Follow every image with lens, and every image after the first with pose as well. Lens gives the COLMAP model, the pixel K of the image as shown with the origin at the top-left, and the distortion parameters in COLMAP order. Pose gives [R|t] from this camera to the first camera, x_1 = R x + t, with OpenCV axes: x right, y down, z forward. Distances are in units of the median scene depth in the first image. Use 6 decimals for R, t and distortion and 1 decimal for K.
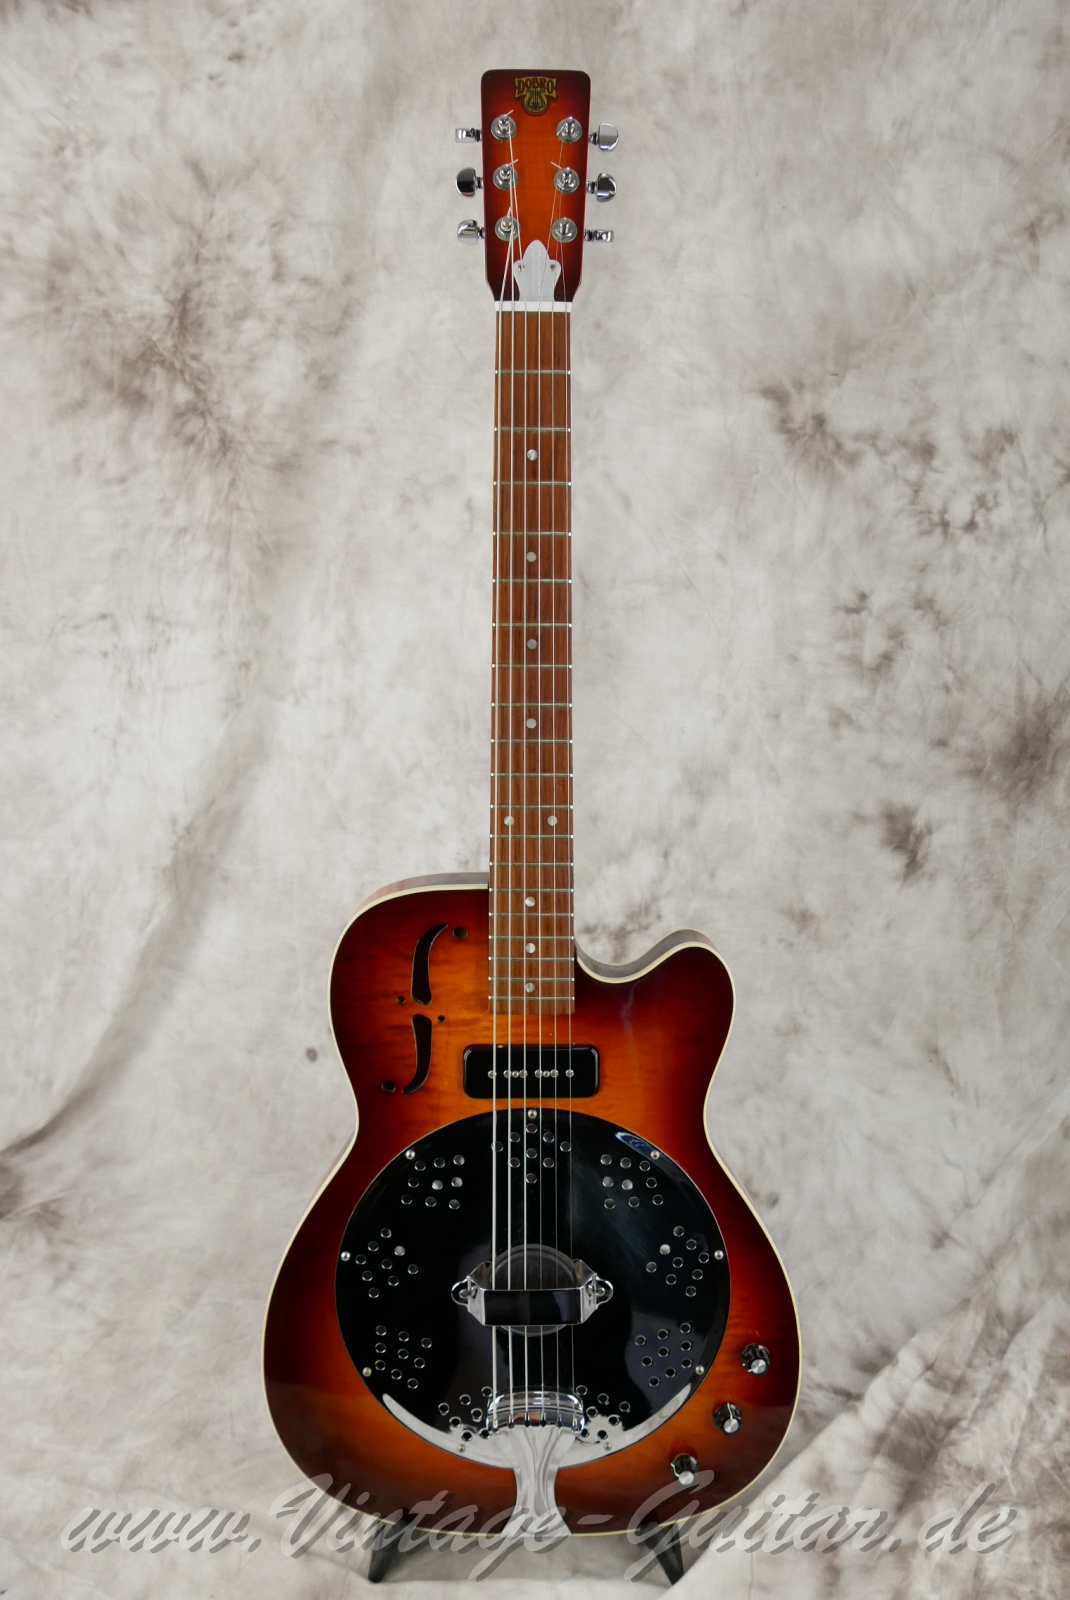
lens RADIAL K [[1285.4, 0, 544.7], [0, 1285.4, 828.4], [0, 0, 1]] dist [-0.067524, 0.022835]
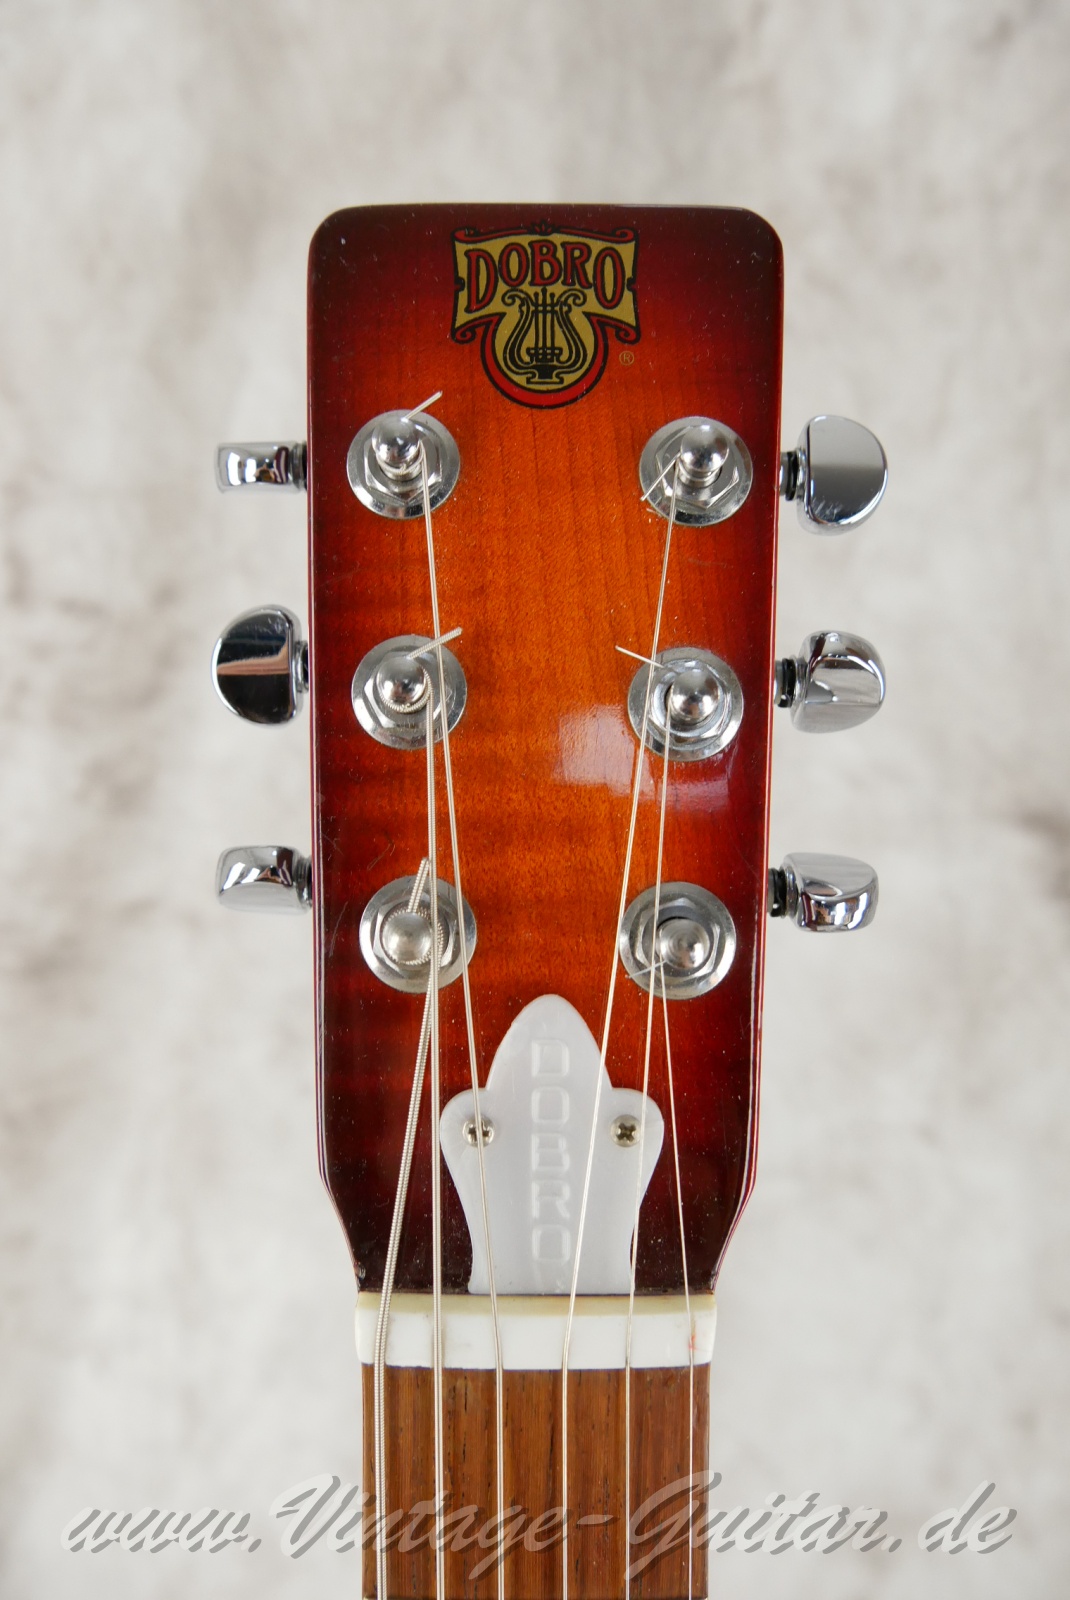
lens RADIAL K [[1269.8, 0, 551.3], [0, 1269.8, 816.4], [0, 0, 1]] dist [-0.061133, 0.012933]
pose [[0.999920, -0.001680, -0.012544, -0.002239], [0.001041, 0.998710, -0.050775, -0.311760], [0.012613, 0.050758, 0.998631, 0.505193]]
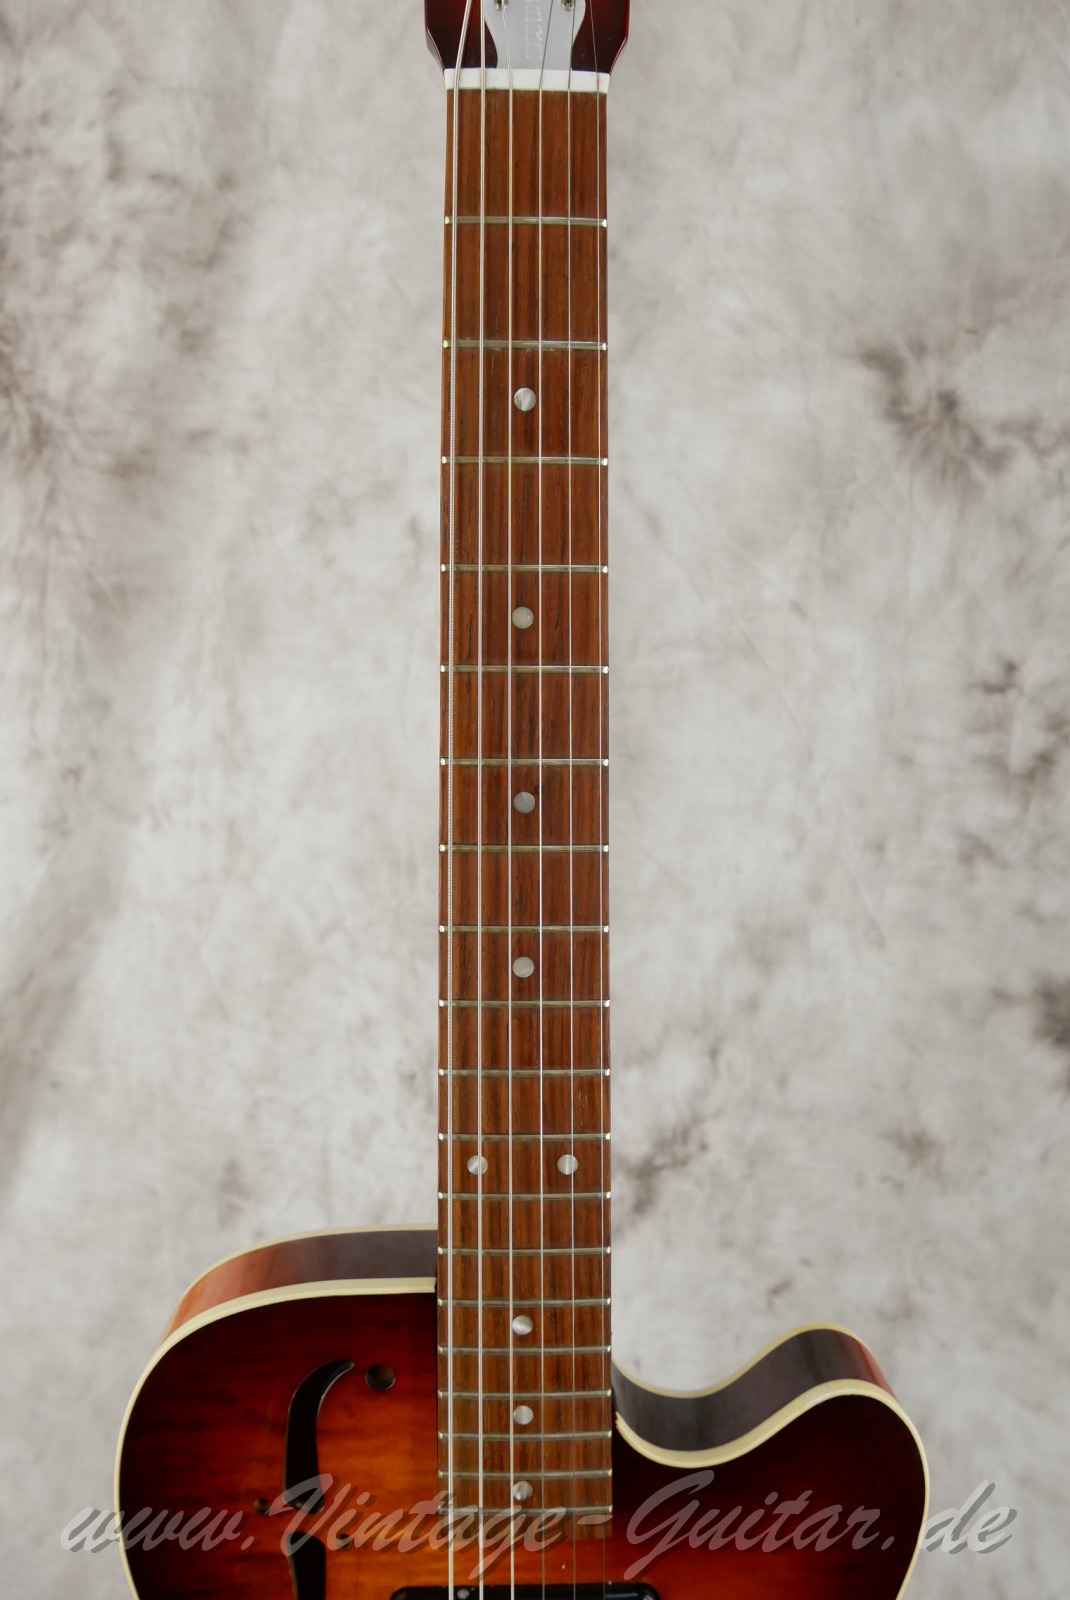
lens RADIAL K [[1276.8, 0, 541.8], [0, 1276.8, 825.2], [0, 0, 1]] dist [-0.055807, 0.013222]
pose [[0.999734, -0.003801, 0.022764, -0.009629], [0.004624, 0.999334, -0.036201, -0.077666], [-0.022611, 0.036297, 0.999085, 0.353892]]
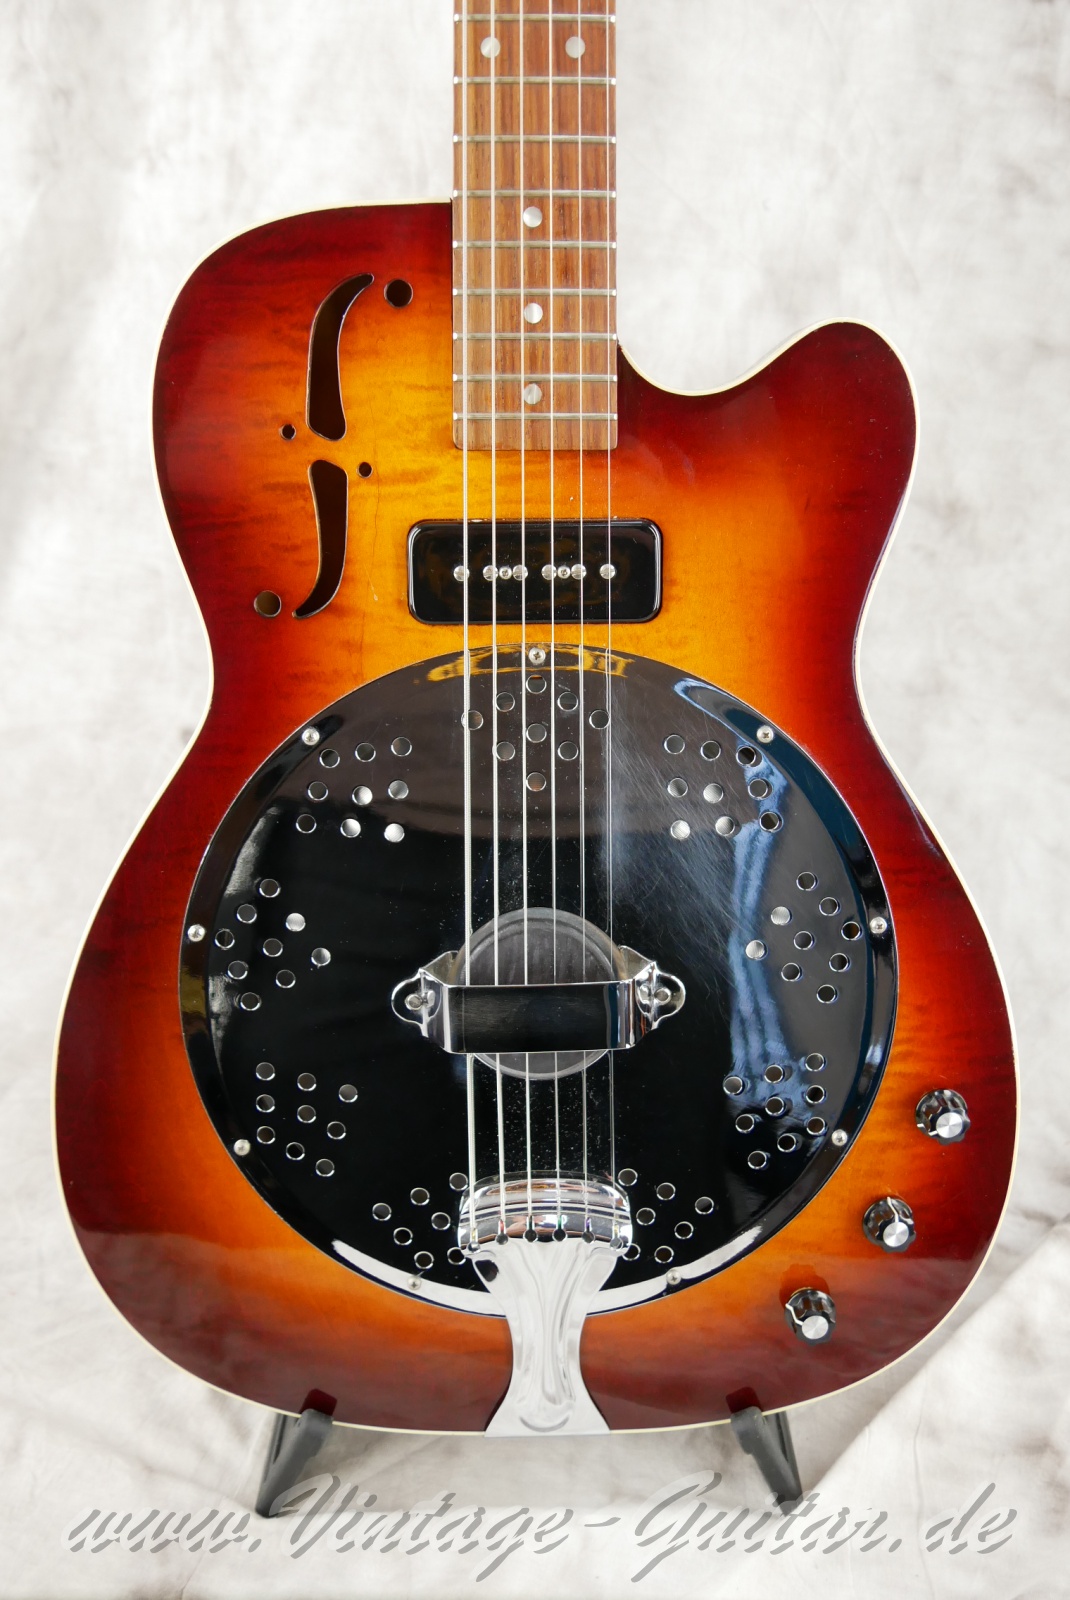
lens RADIAL K [[1472.1, 0, 550.1], [0, 1472.1, 828.5], [0, 0, 1]] dist [-0.036562, 0.000000]
pose [[0.999926, -0.006460, 0.010329, -0.008032], [0.005652, 0.997056, 0.076469, 0.179017], [-0.010793, -0.076405, 0.997018, 0.272146]]
